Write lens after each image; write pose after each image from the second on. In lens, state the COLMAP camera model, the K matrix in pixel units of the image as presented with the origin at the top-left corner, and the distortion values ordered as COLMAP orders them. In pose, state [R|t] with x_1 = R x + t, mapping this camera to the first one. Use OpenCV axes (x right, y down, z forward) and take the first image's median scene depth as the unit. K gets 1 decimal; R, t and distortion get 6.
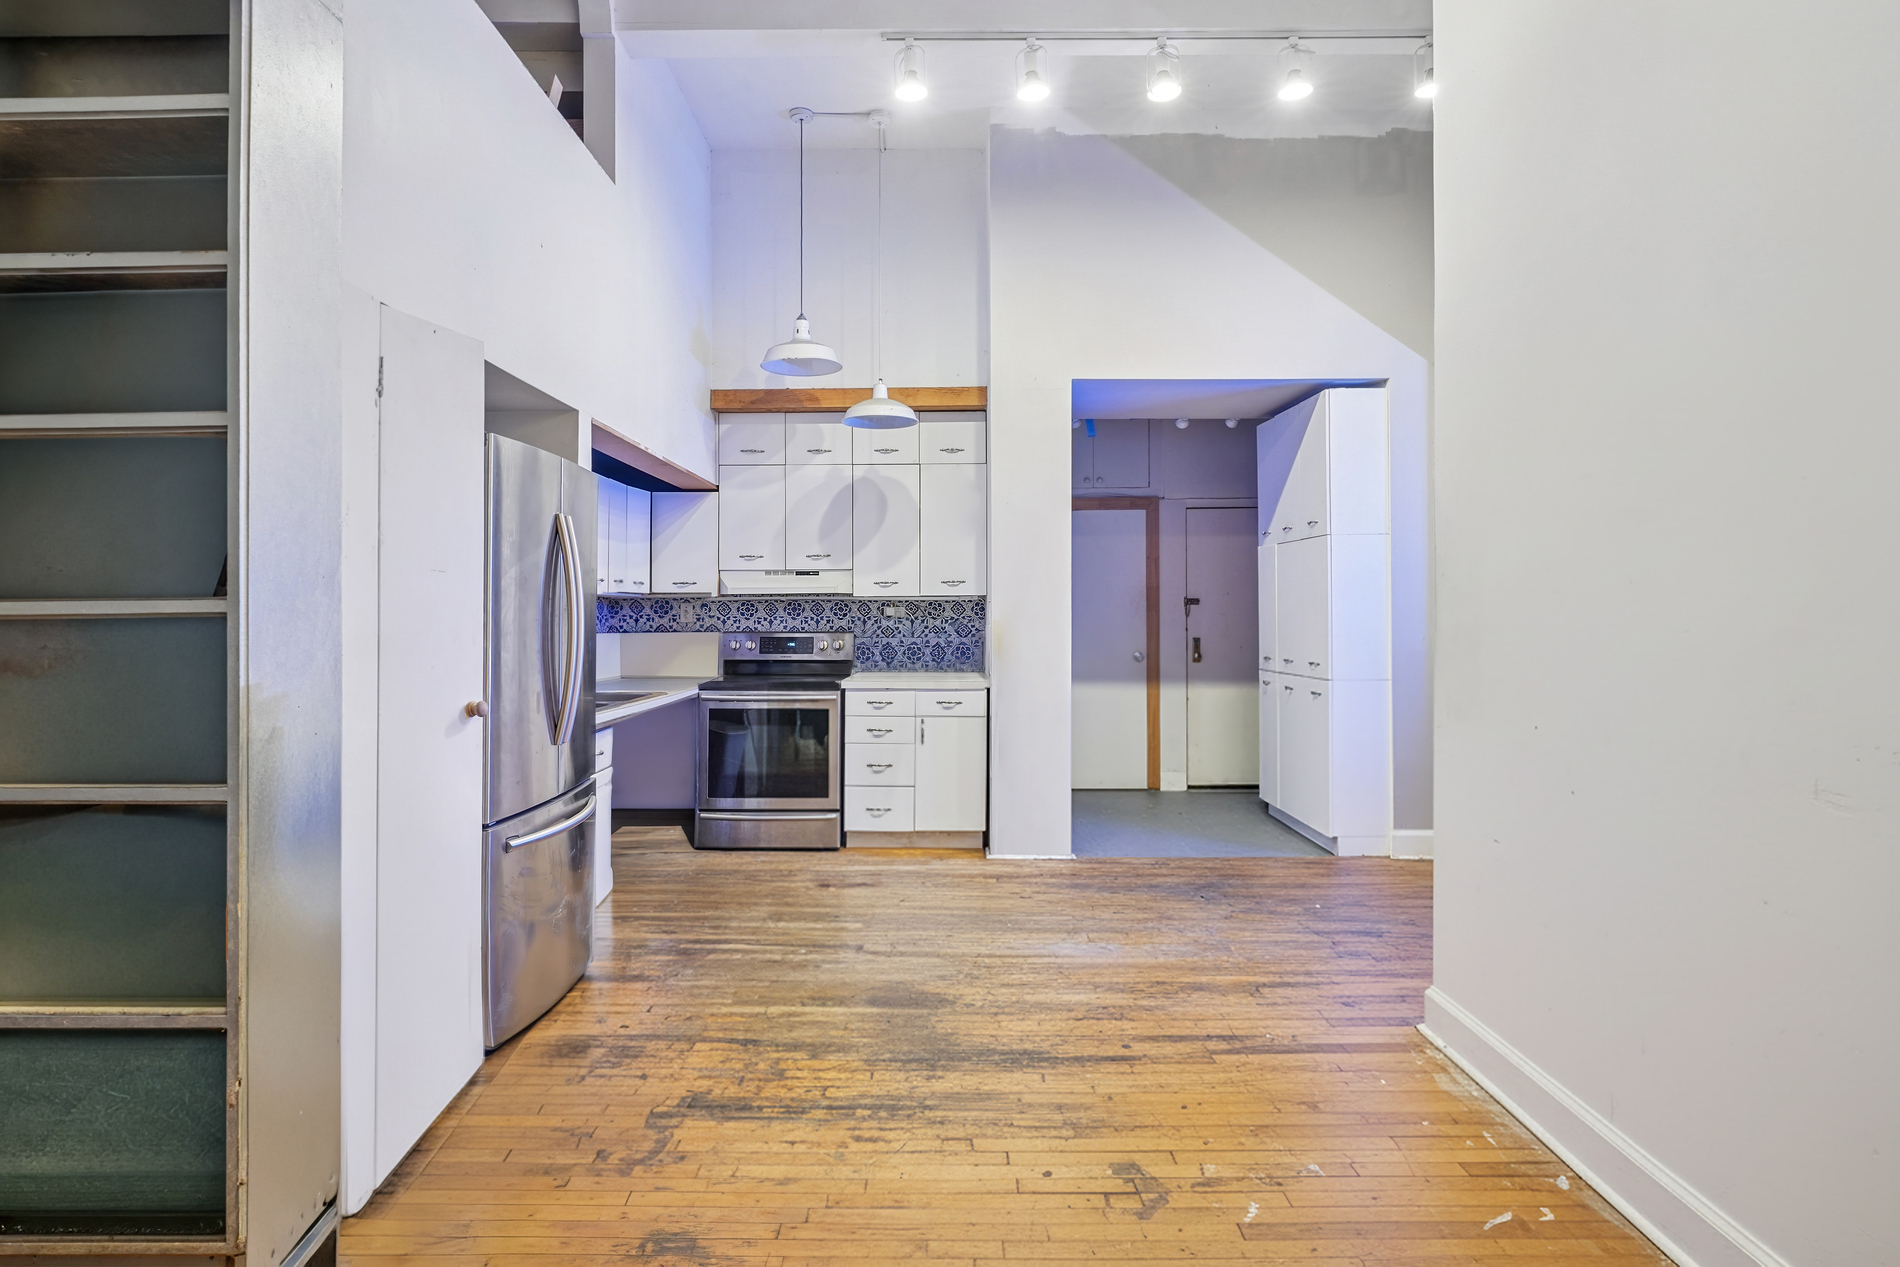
lens RADIAL K [[1046.1, 0, 903.1], [0, 1046.1, 598.6], [0, 0, 1]] dist [0.000159, 0.000046]
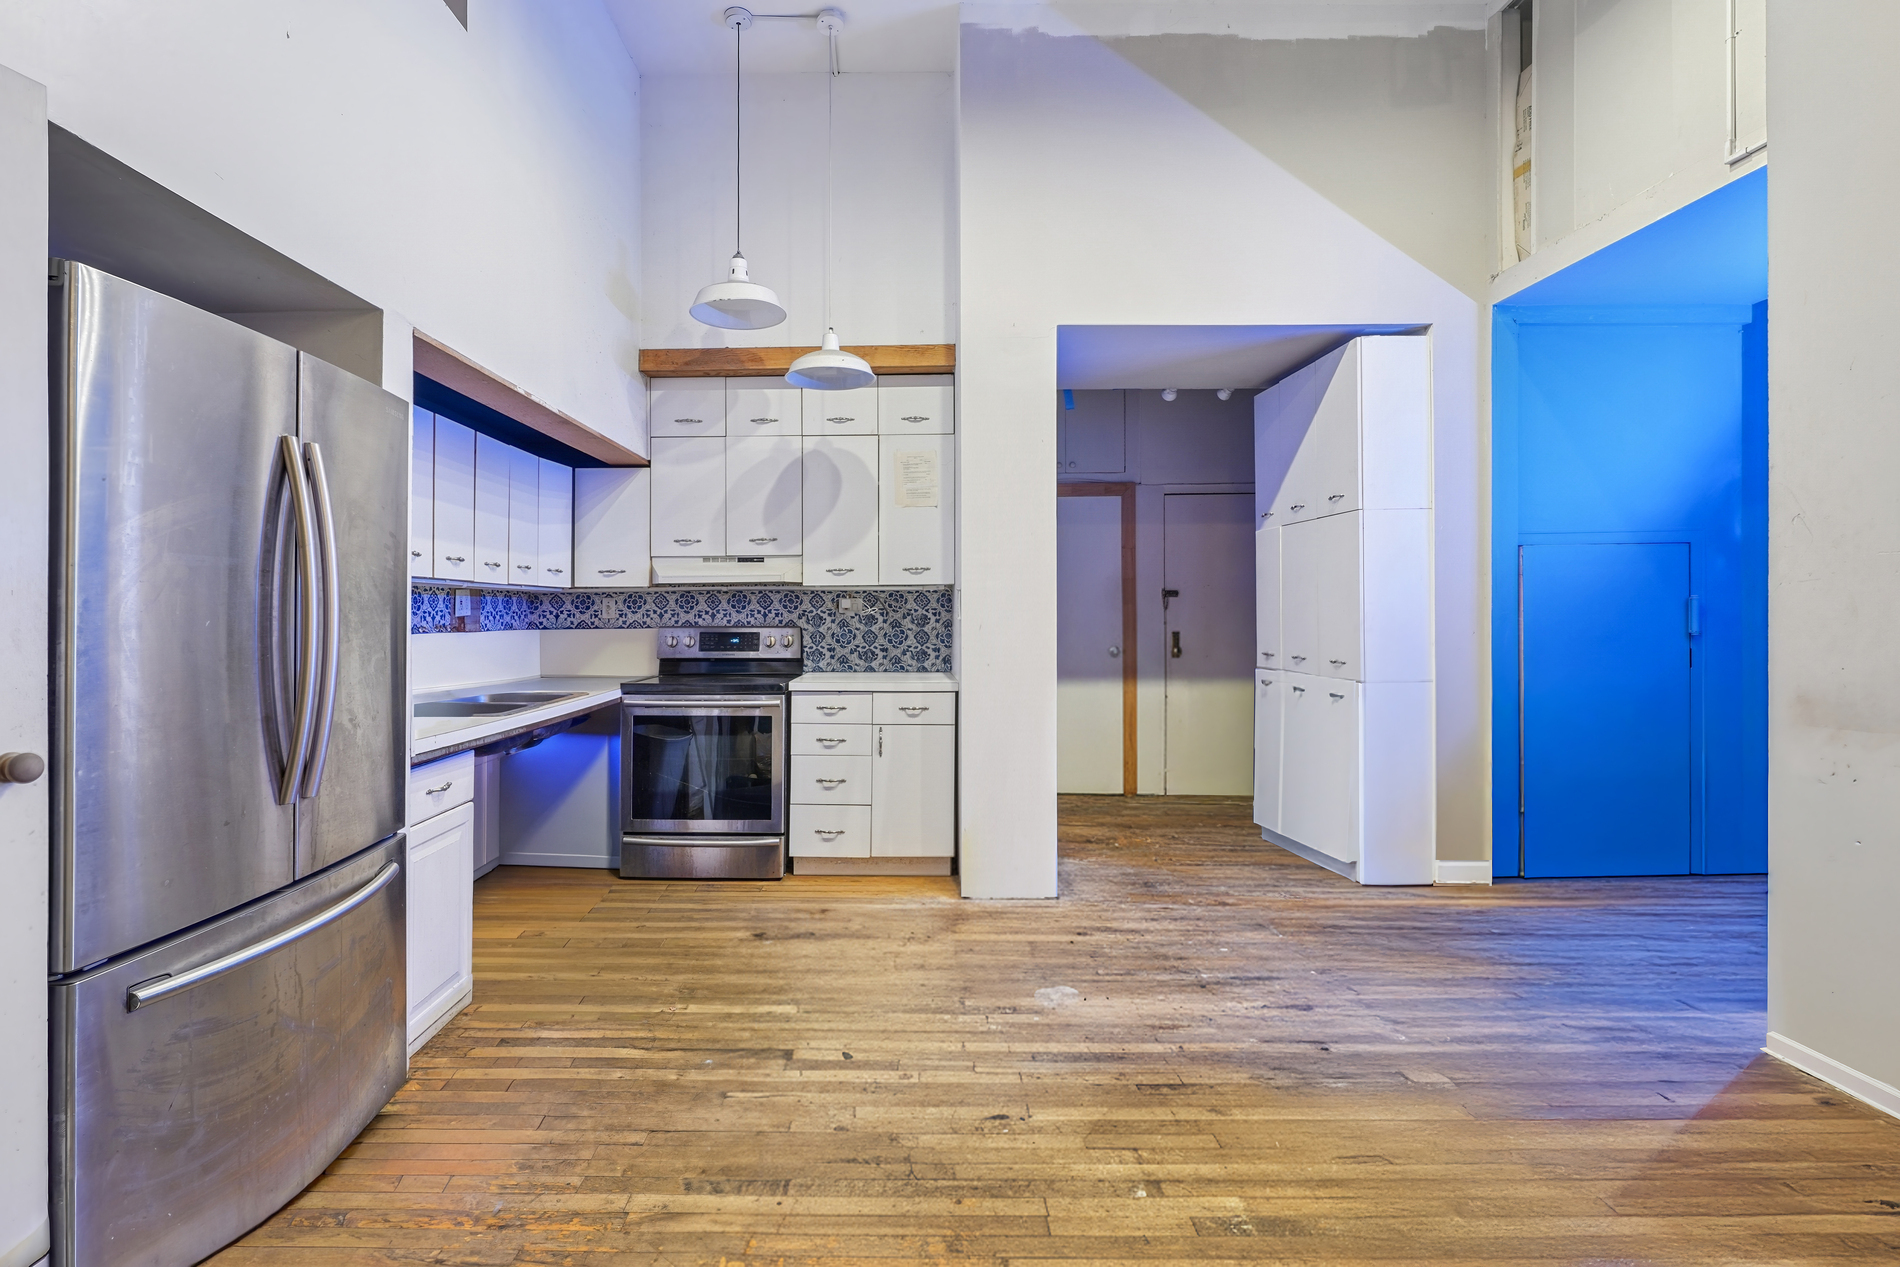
lens RADIAL K [[878.8, 0, 947.7], [0, 878.8, 598.8], [0, 0, 1]] dist [-0.000814, -0.000027]
pose [[0.996697, 0.000375, 0.081214, 0.013825], [-0.000302, 1.000000, -0.000911, 0.009620], [-0.081215, 0.000883, 0.996696, 0.259241]]
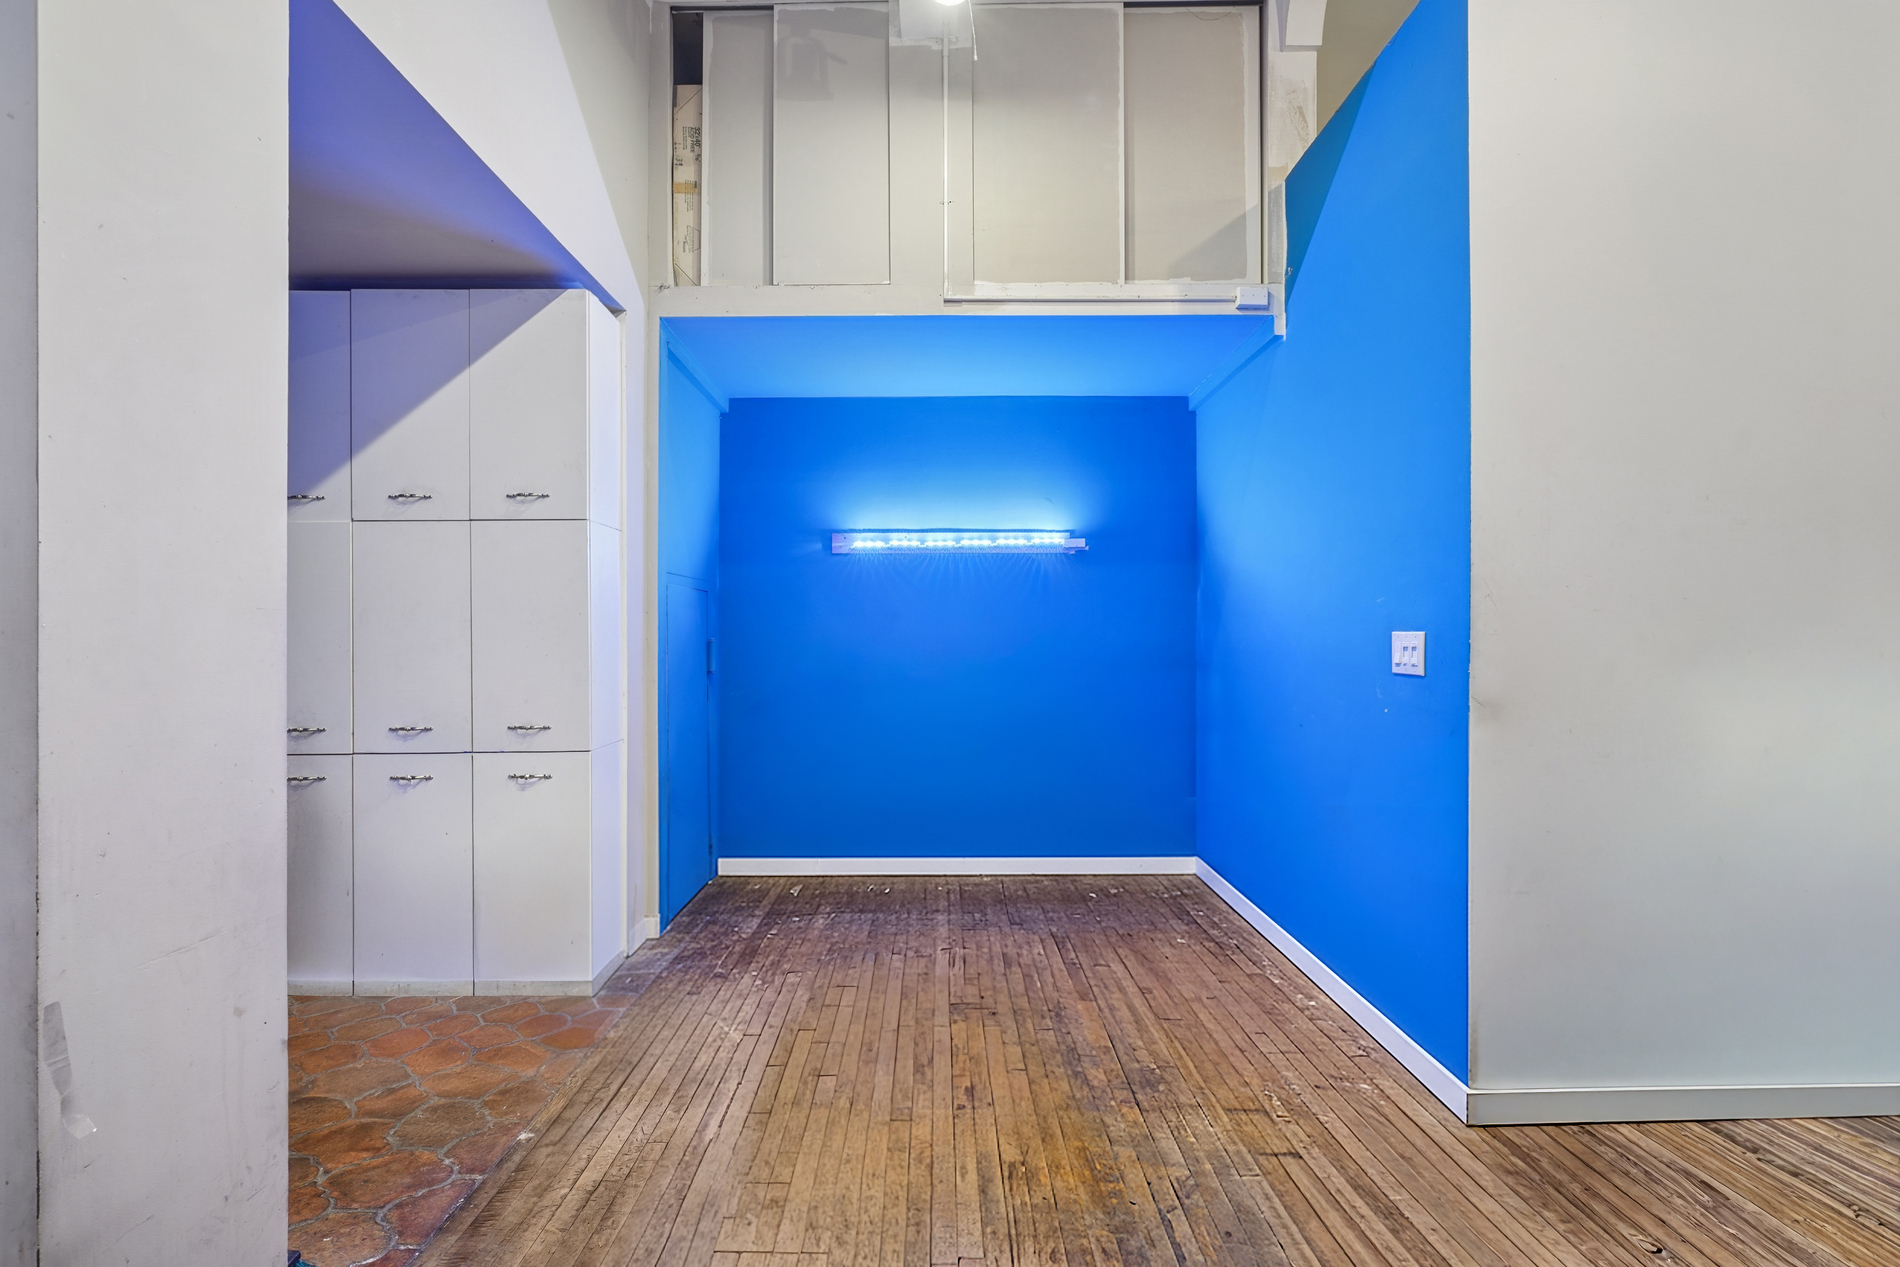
lens RADIAL K [[884.6, 0, 950.0], [0, 884.6, 633.5], [0, 0, 1]] dist [-0.000130, -0.000026]
pose [[-0.062170, 0.017482, 0.997912, -0.113515], [-0.002427, 0.999841, -0.017667, 0.013121], [-0.998063, -0.003520, -0.062117, 0.658450]]
